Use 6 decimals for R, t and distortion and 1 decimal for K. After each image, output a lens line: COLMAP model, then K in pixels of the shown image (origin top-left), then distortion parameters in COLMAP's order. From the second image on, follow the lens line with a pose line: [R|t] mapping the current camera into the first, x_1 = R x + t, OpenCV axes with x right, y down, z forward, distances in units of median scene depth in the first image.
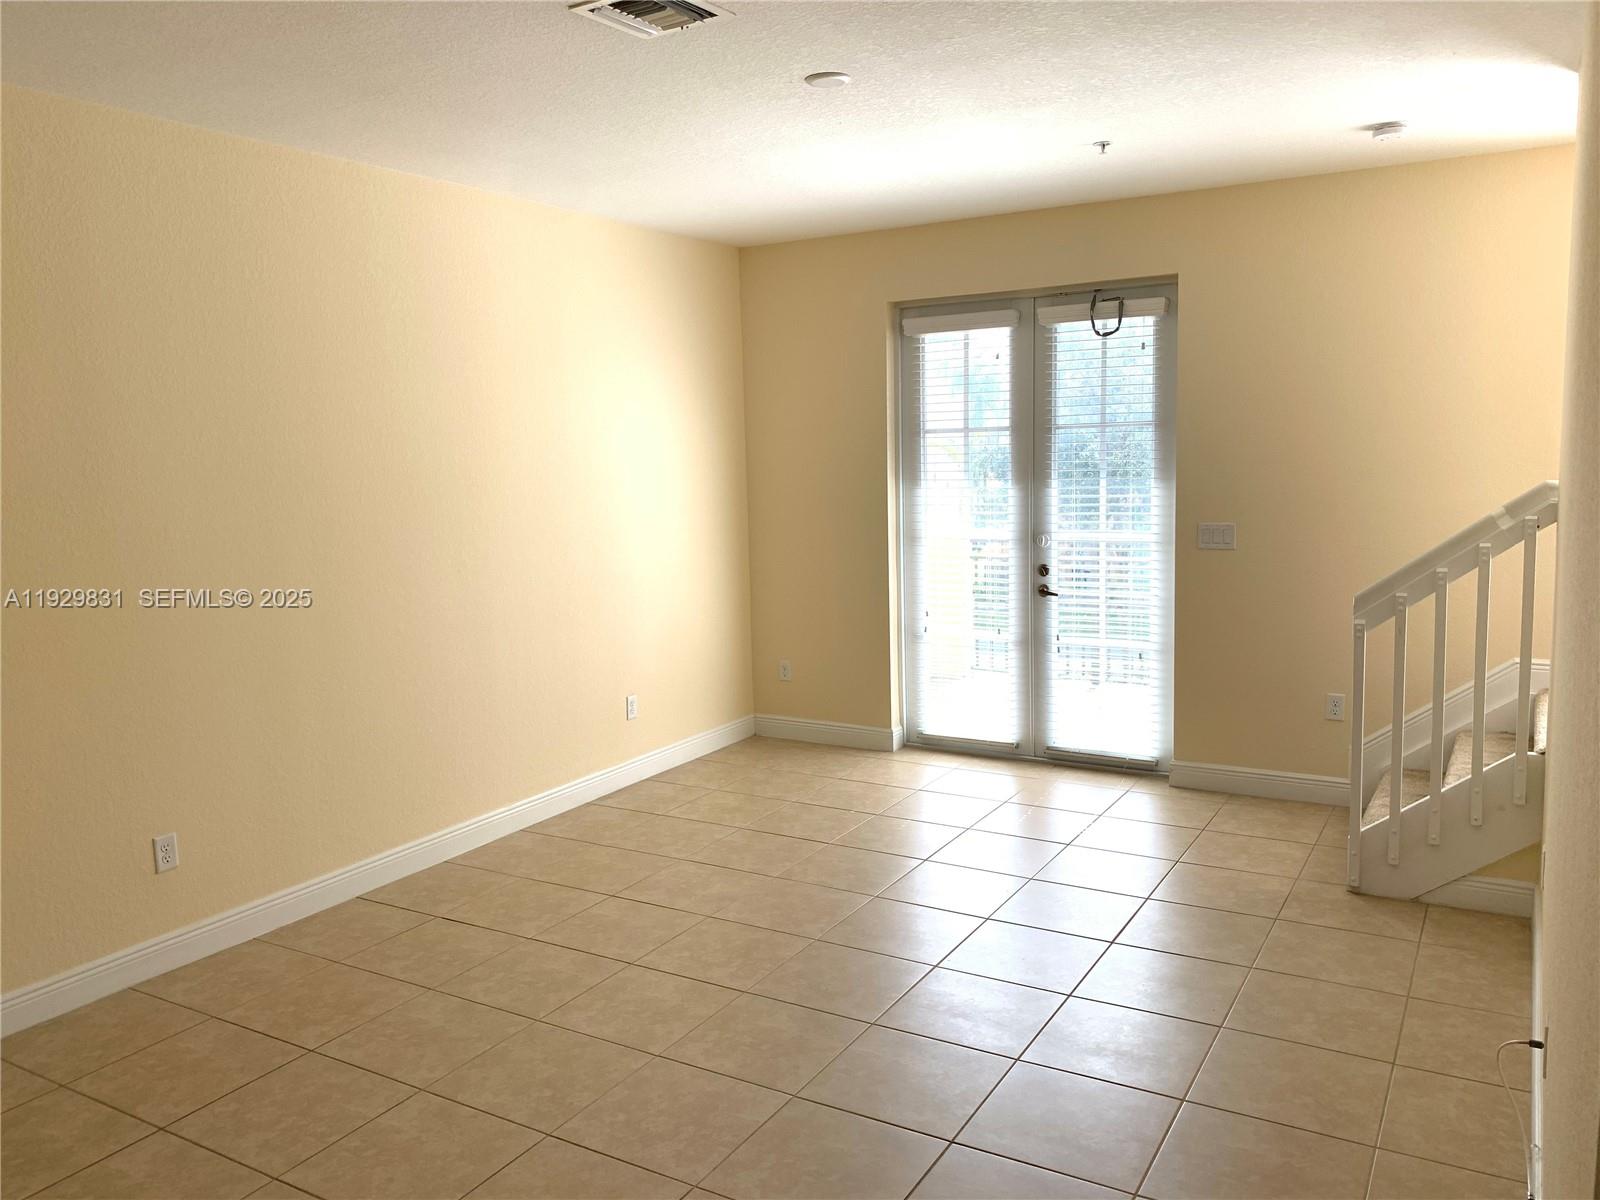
lens RADIAL K [[1234.1, 0, 800.0], [0, 1234.1, 600.0], [0, 0, 1]] dist [0.011147, 0.004699]
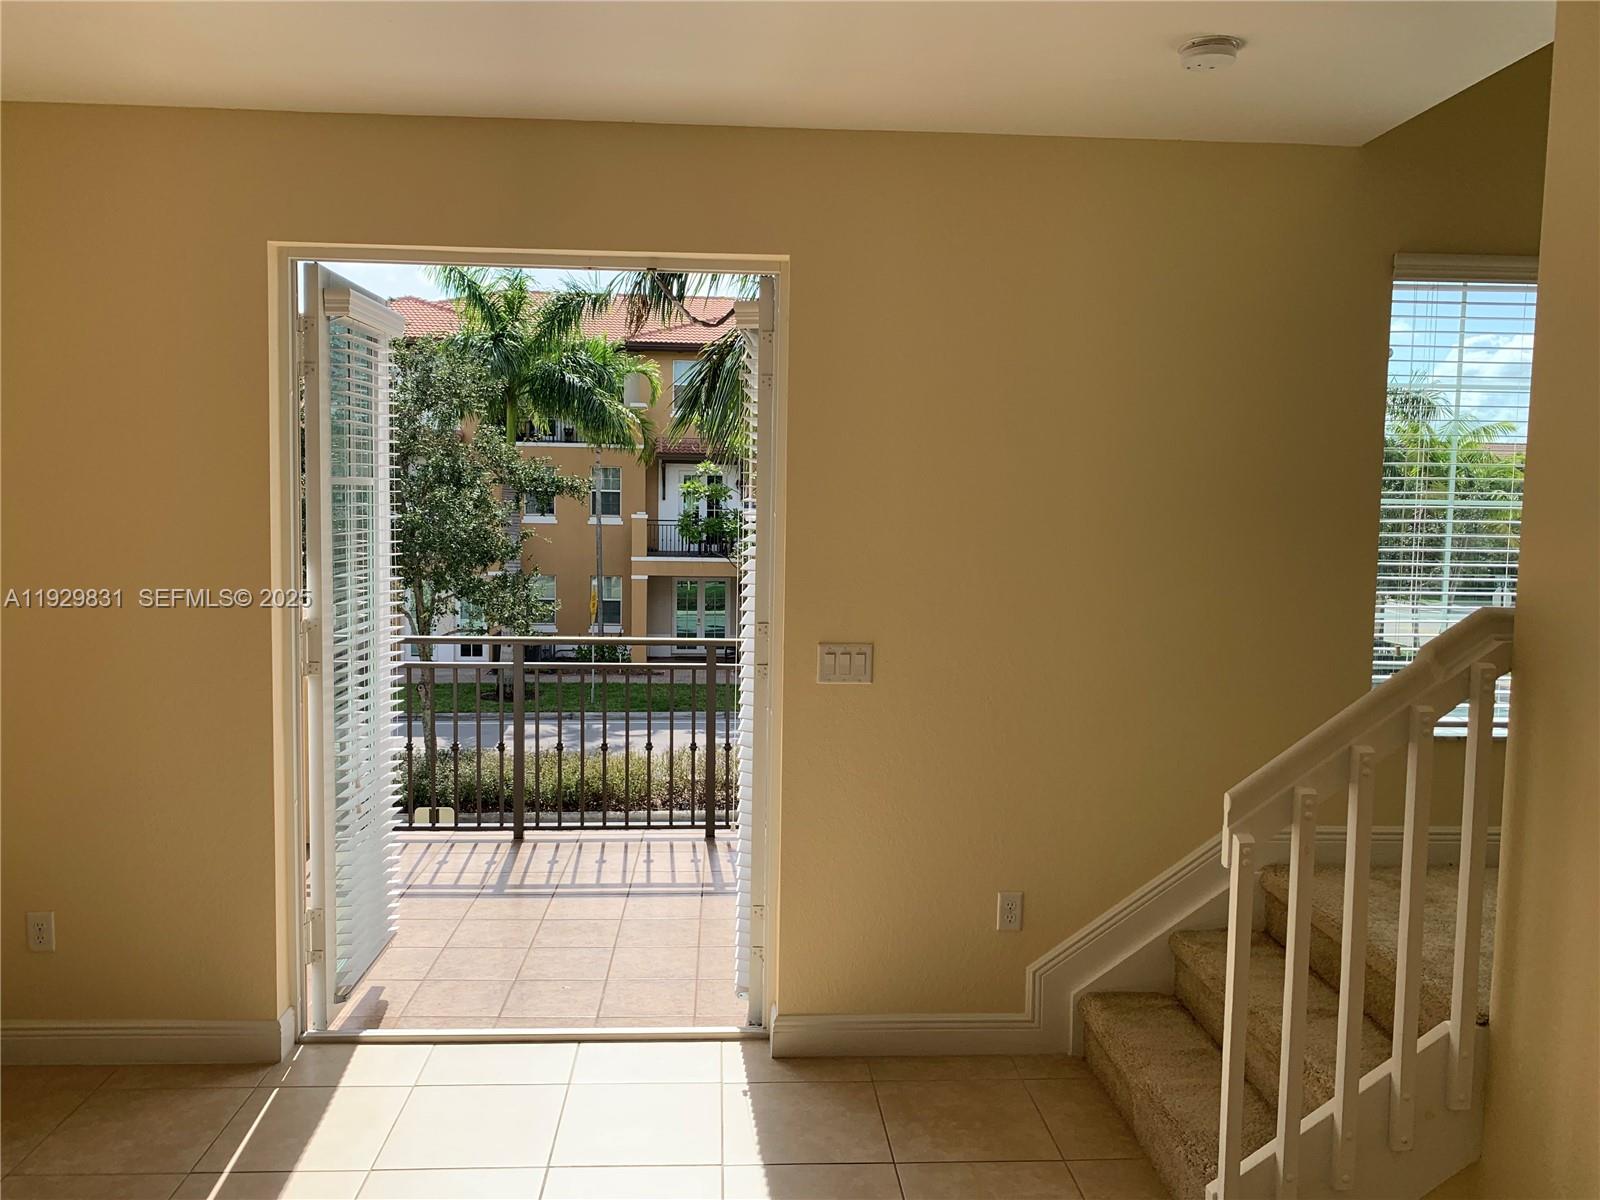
lens RADIAL K [[1234.1, 0, 800.0], [0, 1234.1, 600.0], [0, 0, 1]] dist [0.011147, 0.004699]
pose [[0.832328, -0.018621, 0.553970, -0.043187], [0.039001, 0.998926, -0.025021, -0.075585], [-0.552909, 0.042432, 0.832161, 0.497516]]
